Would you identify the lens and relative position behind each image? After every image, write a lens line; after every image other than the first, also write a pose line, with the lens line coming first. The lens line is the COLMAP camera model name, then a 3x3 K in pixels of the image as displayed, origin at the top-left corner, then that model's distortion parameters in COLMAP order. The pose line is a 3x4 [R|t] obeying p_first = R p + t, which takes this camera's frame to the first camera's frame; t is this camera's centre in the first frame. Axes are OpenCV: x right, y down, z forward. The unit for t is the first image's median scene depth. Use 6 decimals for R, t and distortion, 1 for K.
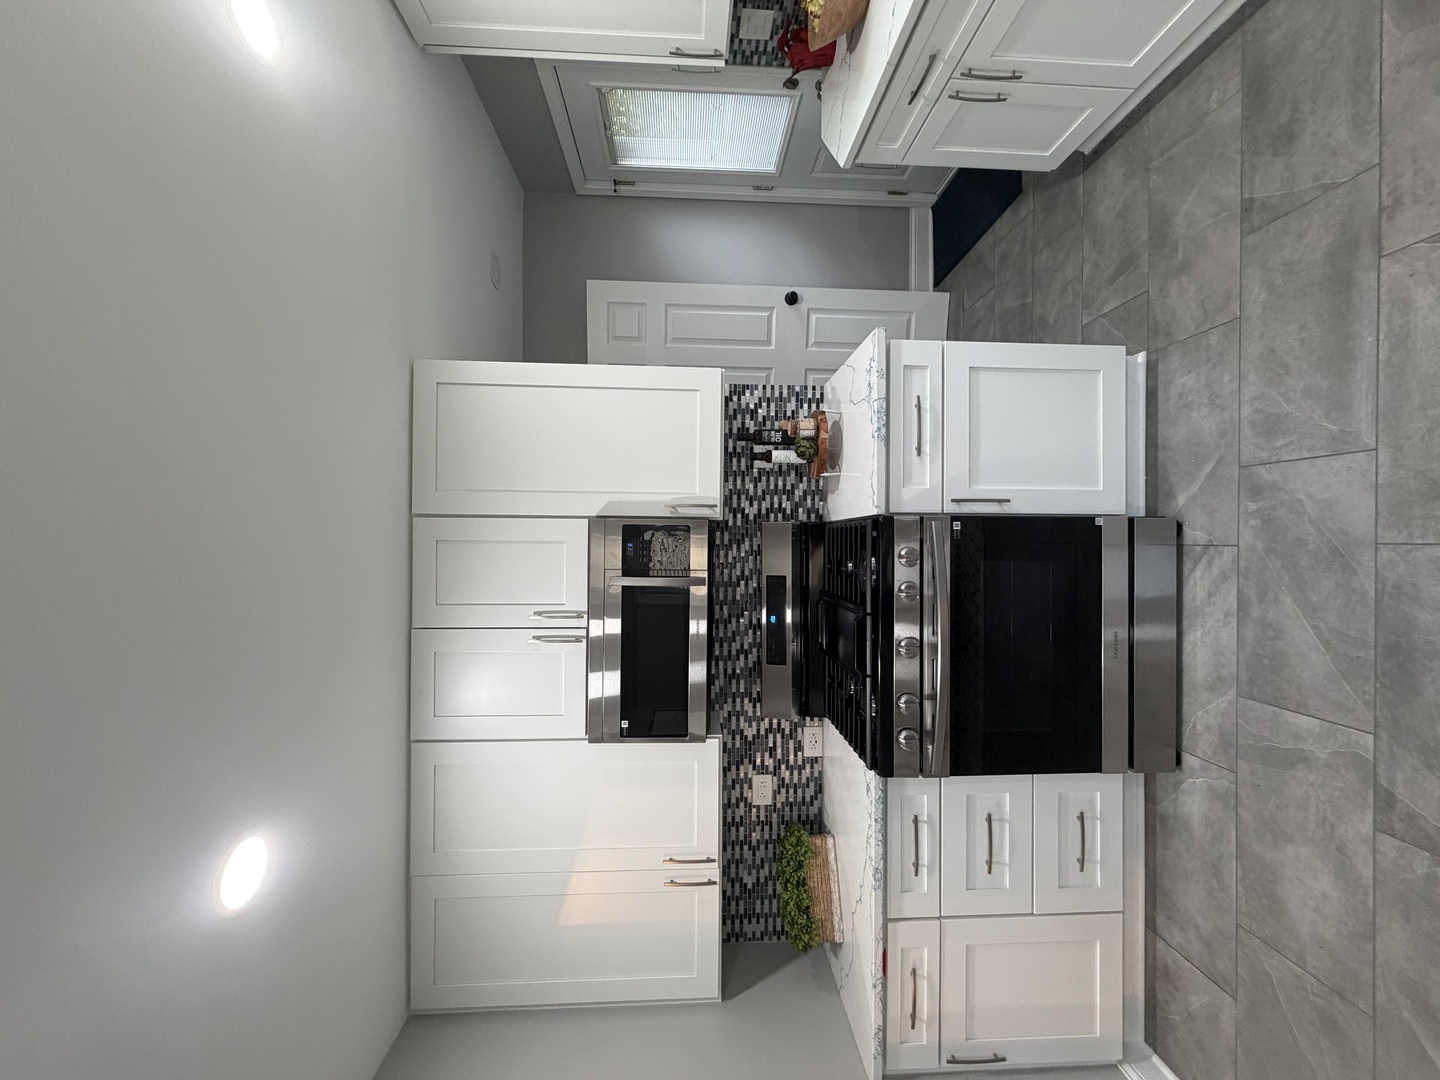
lens RADIAL K [[578.9, 0, 717.1], [0, 578.9, 541.0], [0, 0, 1]] dist [0.003748, 0.000860]
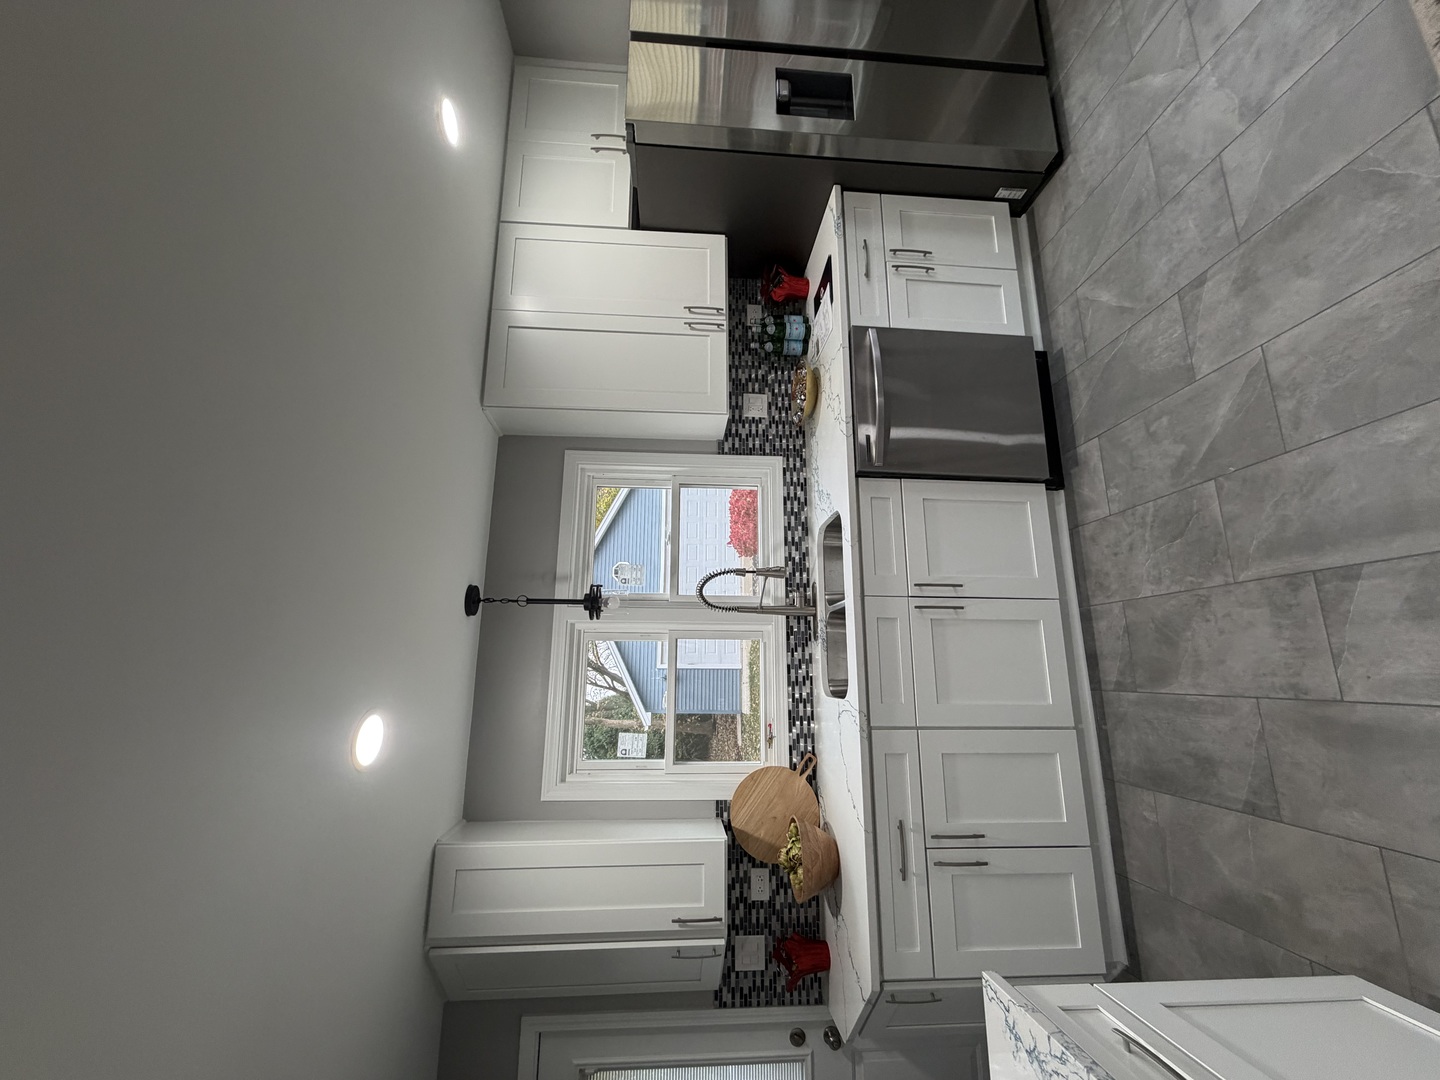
lens RADIAL K [[578.9, 0, 718.5], [0, 578.9, 541.6], [0, 0, 1]] dist [0.003748, 0.000860]
pose [[0.995194, -0.032092, 0.092513, -0.087009], [0.083592, -0.213612, -0.973336, 0.406132], [0.050998, 0.976391, -0.209903, 0.660349]]
